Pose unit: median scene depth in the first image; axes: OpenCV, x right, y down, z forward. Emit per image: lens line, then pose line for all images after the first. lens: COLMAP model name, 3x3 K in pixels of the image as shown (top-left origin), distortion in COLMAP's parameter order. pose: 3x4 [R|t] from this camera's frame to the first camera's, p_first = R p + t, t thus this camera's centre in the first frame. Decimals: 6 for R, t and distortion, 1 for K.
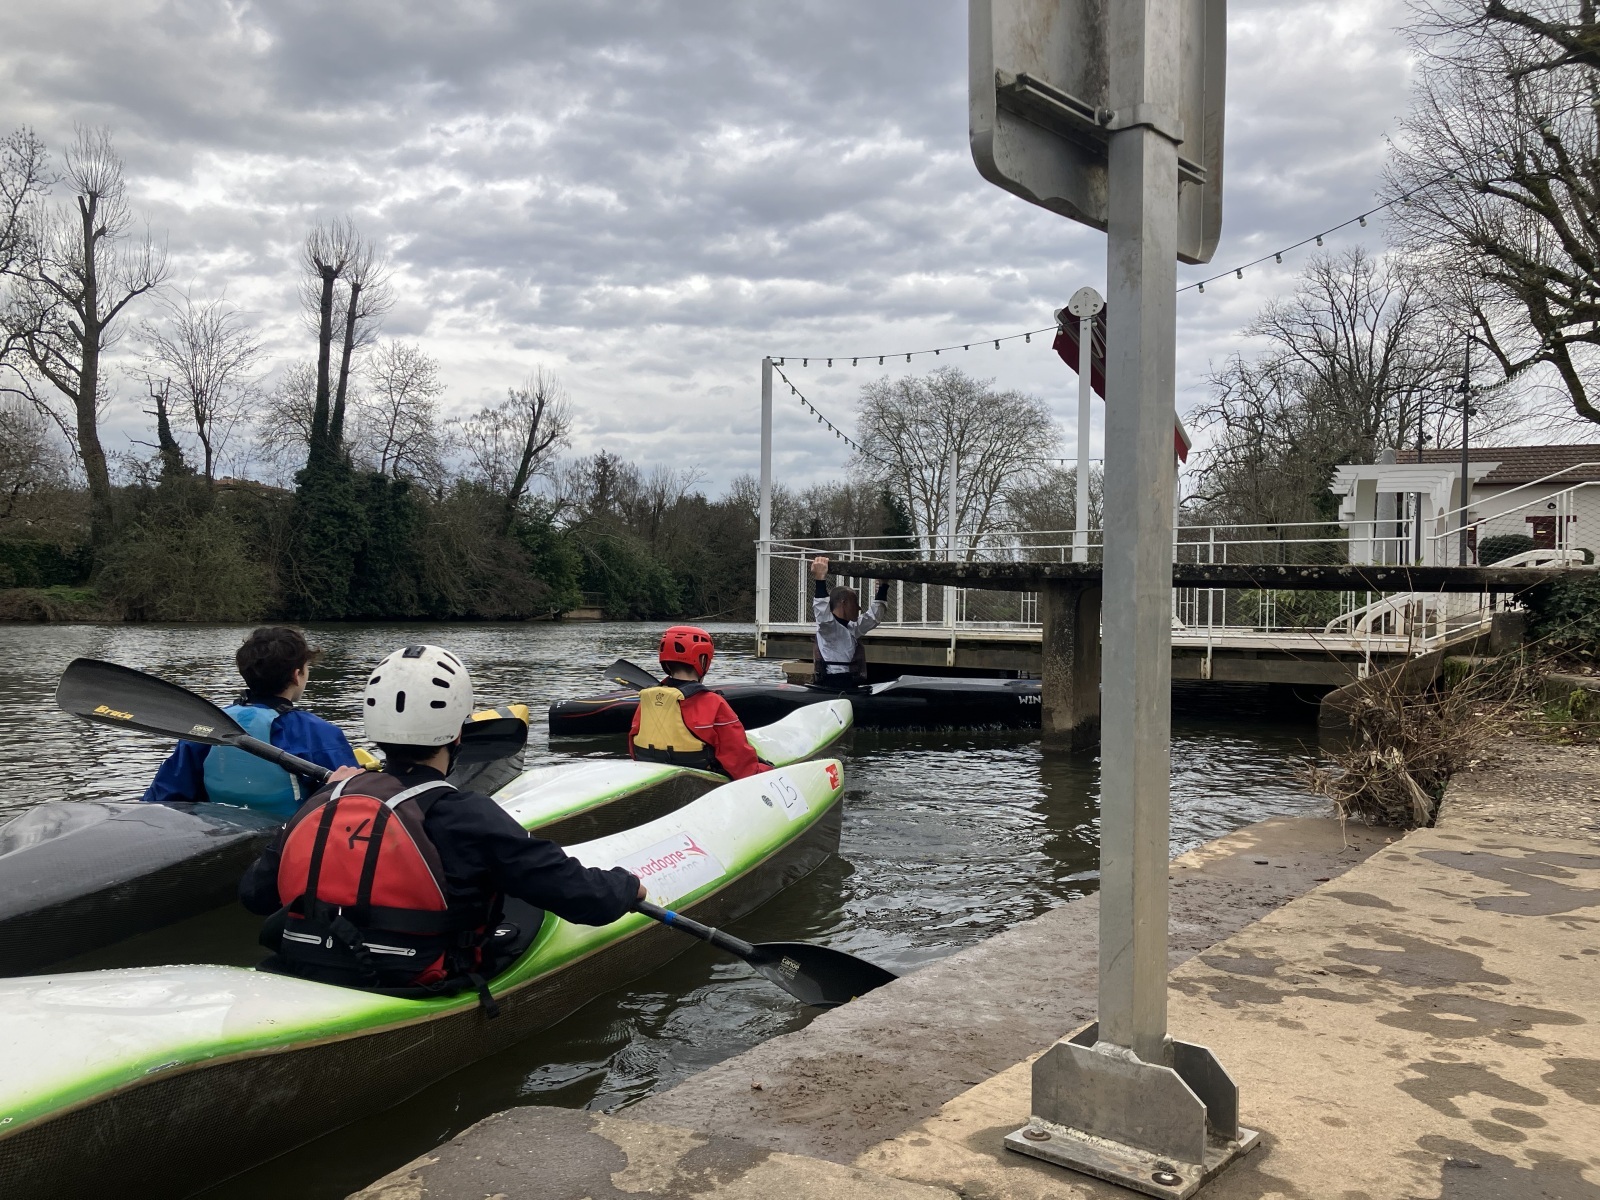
lens RADIAL K [[1315.3, 0, 787.0], [0, 1315.3, 609.5], [0, 0, 1]] dist [0.015826, -0.004117]
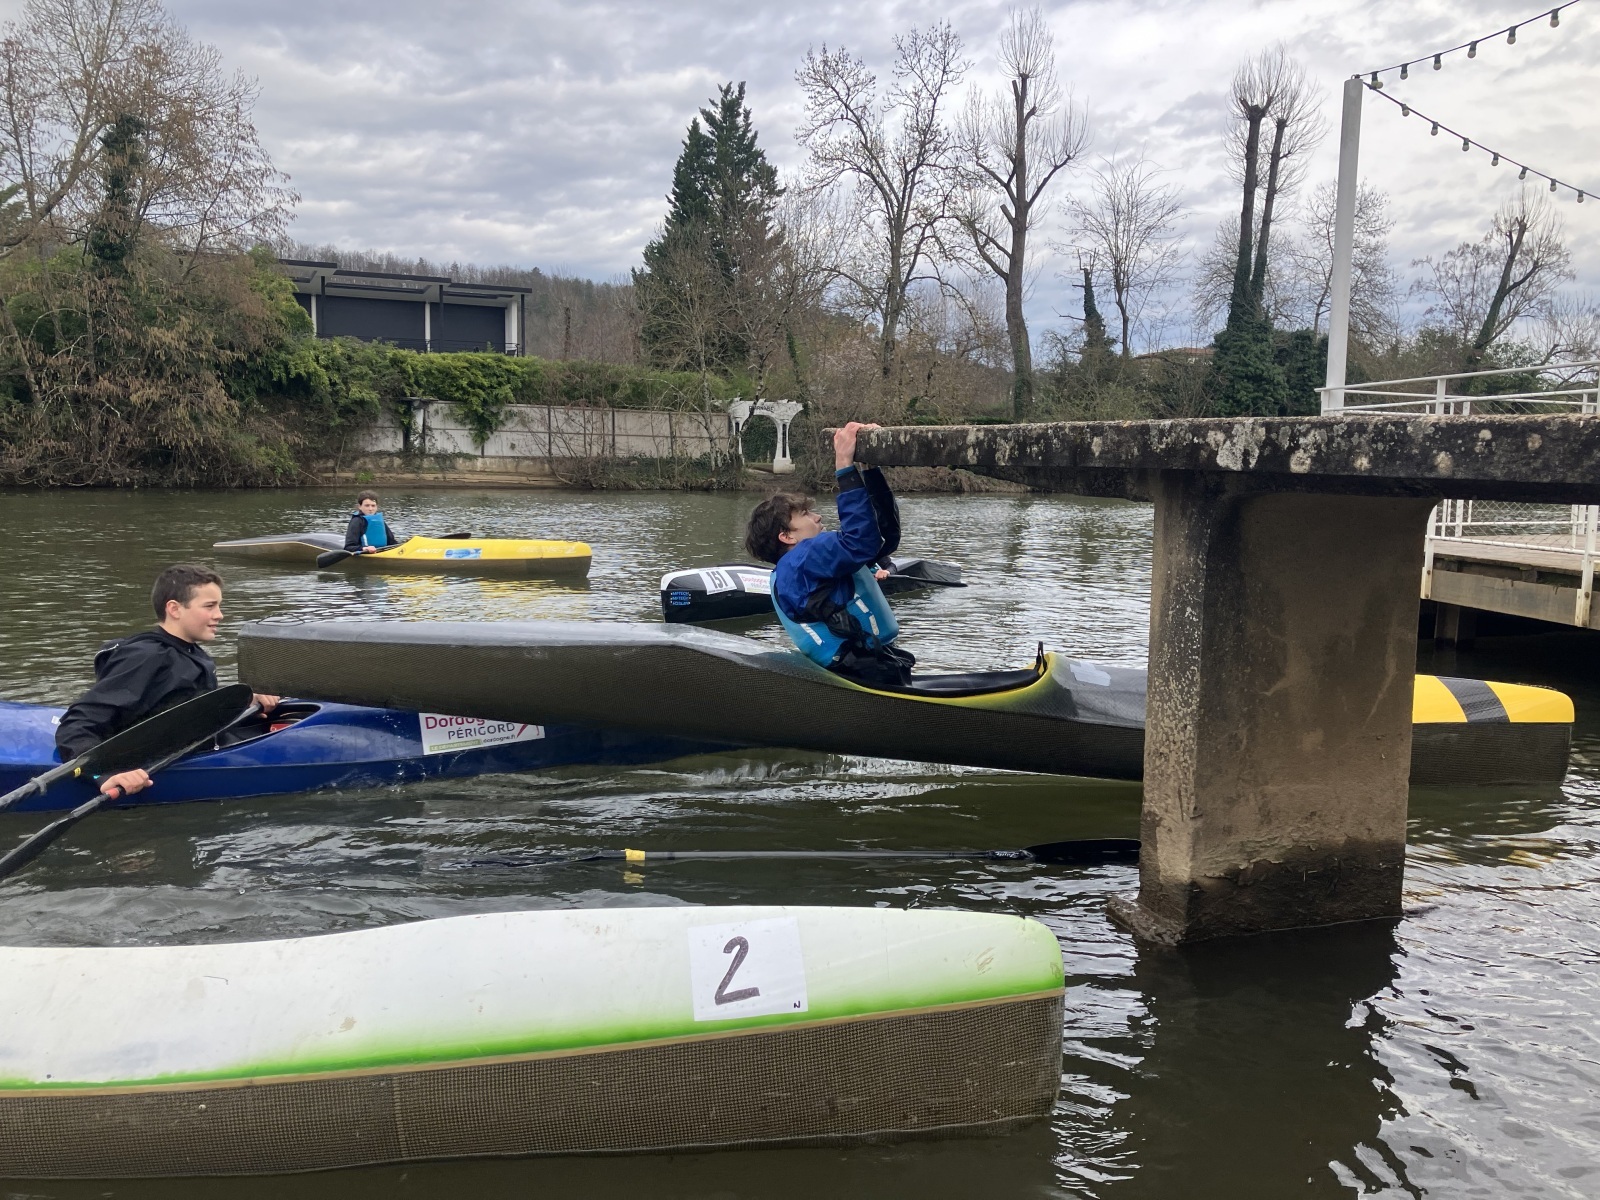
lens RADIAL K [[1315.3, 0, 796.0], [0, 1315.3, 589.5], [0, 0, 1]] dist [0.015826, -0.004117]
pose [[0.742741, 0.059232, -0.666954, 0.053554], [-0.002195, 0.996290, 0.086036, -0.003069], [0.669575, -0.062438, 0.740115, 0.094380]]
